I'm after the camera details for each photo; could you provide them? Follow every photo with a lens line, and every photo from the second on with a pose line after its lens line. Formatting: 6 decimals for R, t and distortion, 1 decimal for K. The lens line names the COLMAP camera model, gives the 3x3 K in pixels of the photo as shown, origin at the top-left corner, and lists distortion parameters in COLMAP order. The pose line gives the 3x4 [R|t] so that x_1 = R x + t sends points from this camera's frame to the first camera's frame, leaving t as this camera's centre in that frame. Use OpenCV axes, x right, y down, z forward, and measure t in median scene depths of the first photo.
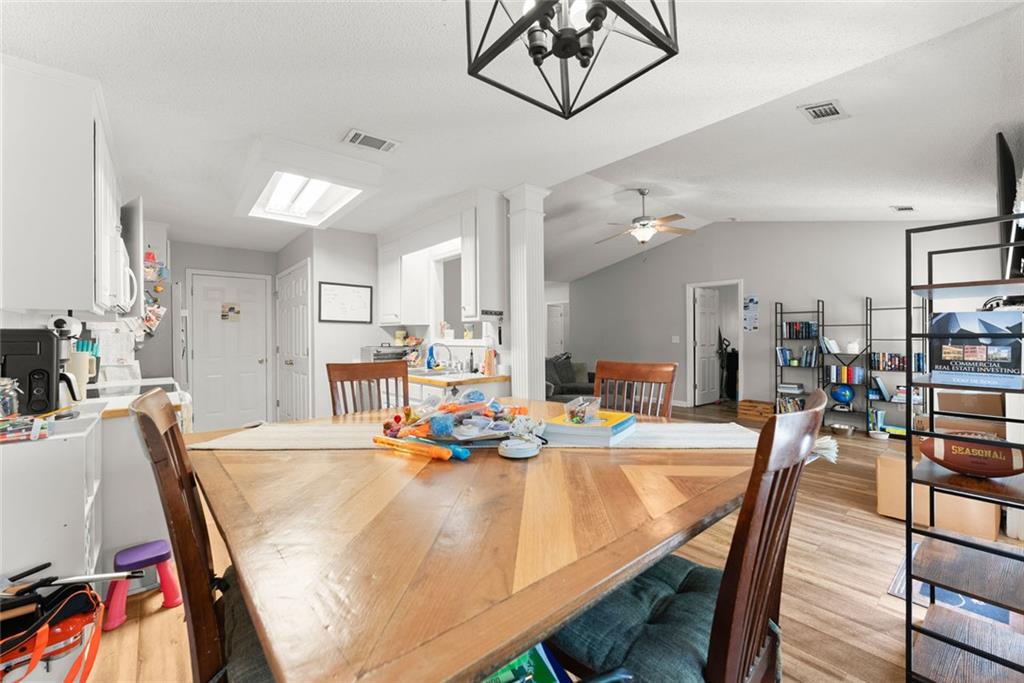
lens RADIAL K [[415.4, 0, 513.3], [0, 415.4, 338.1], [0, 0, 1]] dist [-0.001528, -0.000539]
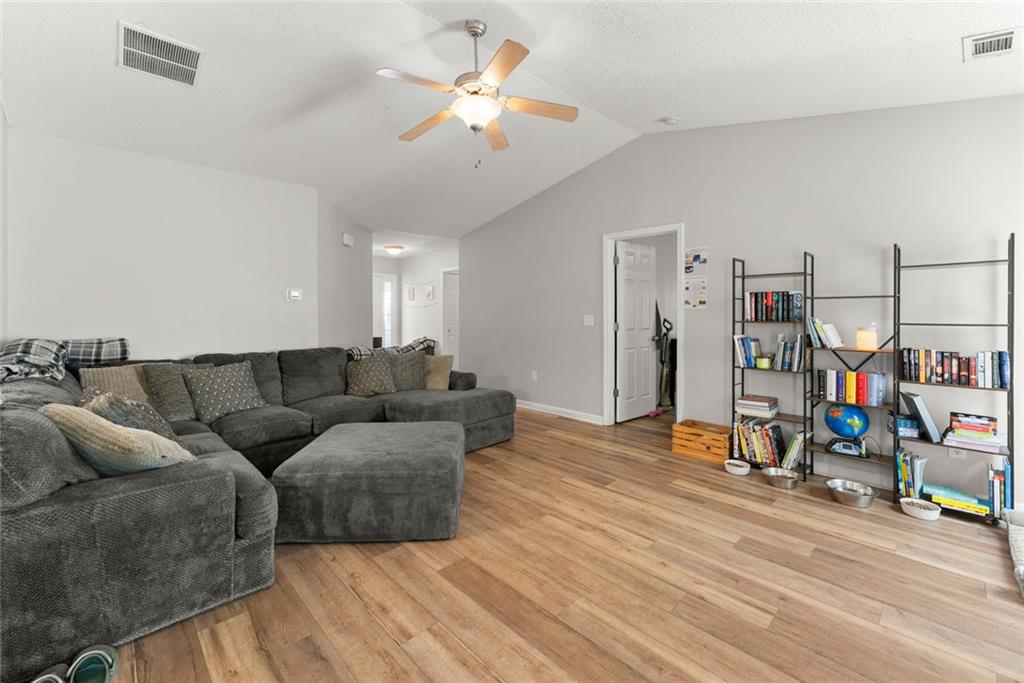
lens RADIAL K [[415.4, 0, 514.8], [0, 415.4, 315.0], [0, 0, 1]] dist [-0.001528, -0.000539]
pose [[0.998755, 0.007981, 0.049252, 0.313069], [-0.007774, 0.999960, -0.004400, -0.001420], [-0.049285, 0.004012, 0.998777, 0.455090]]
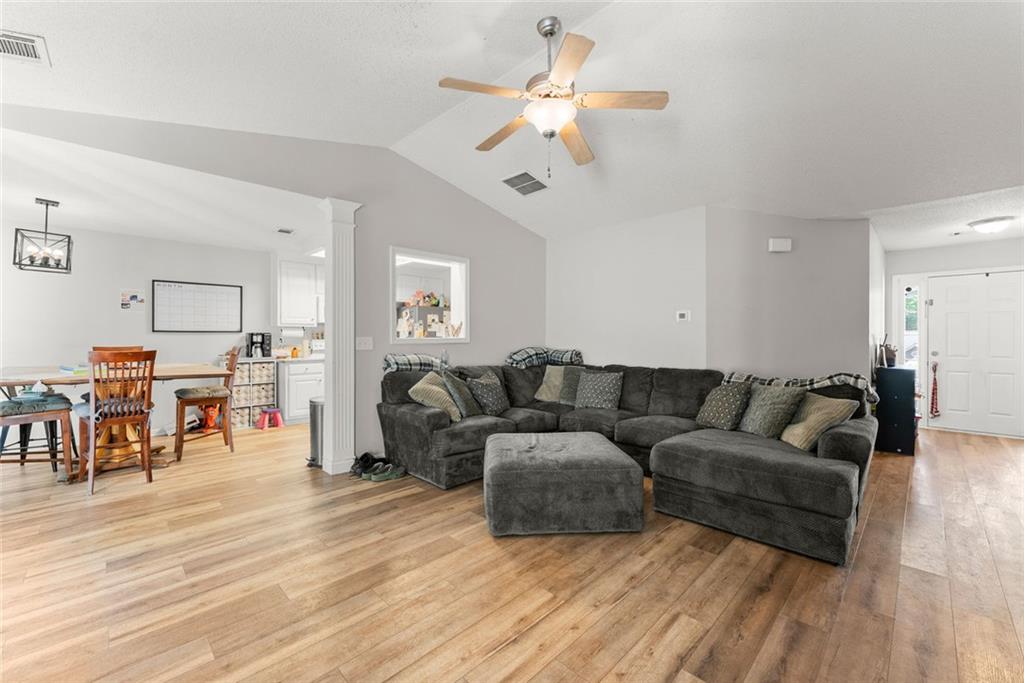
lens RADIAL K [[415.4, 0, 510.9], [0, 415.4, 337.2], [0, 0, 1]] dist [-0.001528, -0.000539]
pose [[0.063892, 0.014855, -0.997846, 1.421576], [-0.005152, 0.999881, 0.014556, -0.020811], [0.997944, 0.004211, 0.063961, 1.529184]]
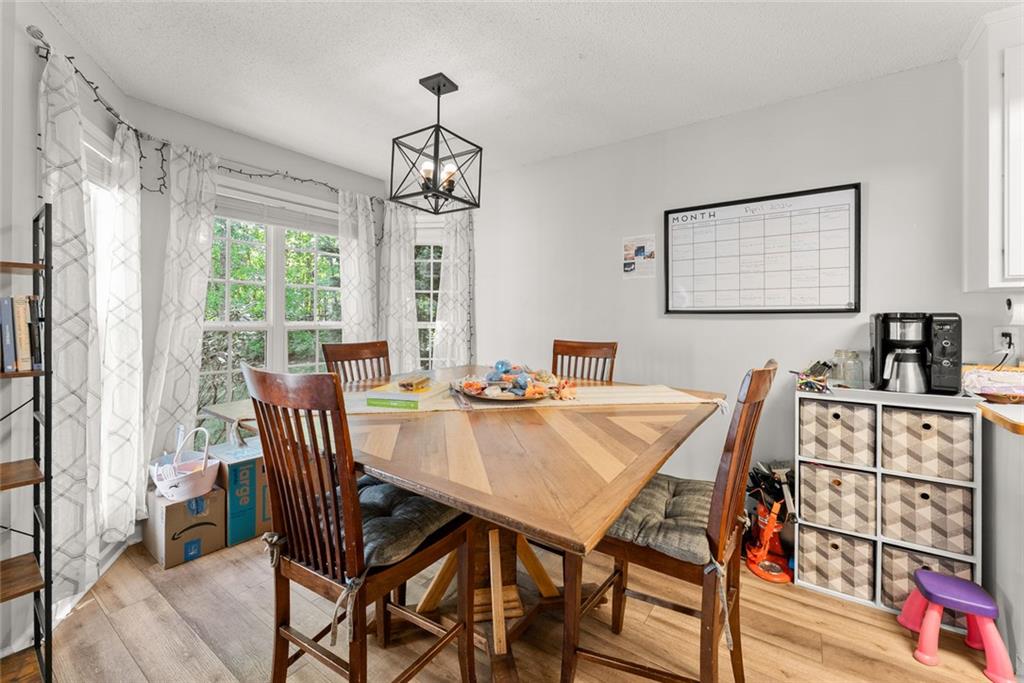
lens RADIAL K [[415.4, 0, 514.6], [0, 415.4, 318.7], [0, 0, 1]] dist [-0.001528, -0.000539]
pose [[-0.969270, 0.006682, -0.245907, 0.891530], [0.005498, 0.999970, 0.005503, -0.014661], [0.245936, 0.003982, -0.969278, 1.282192]]
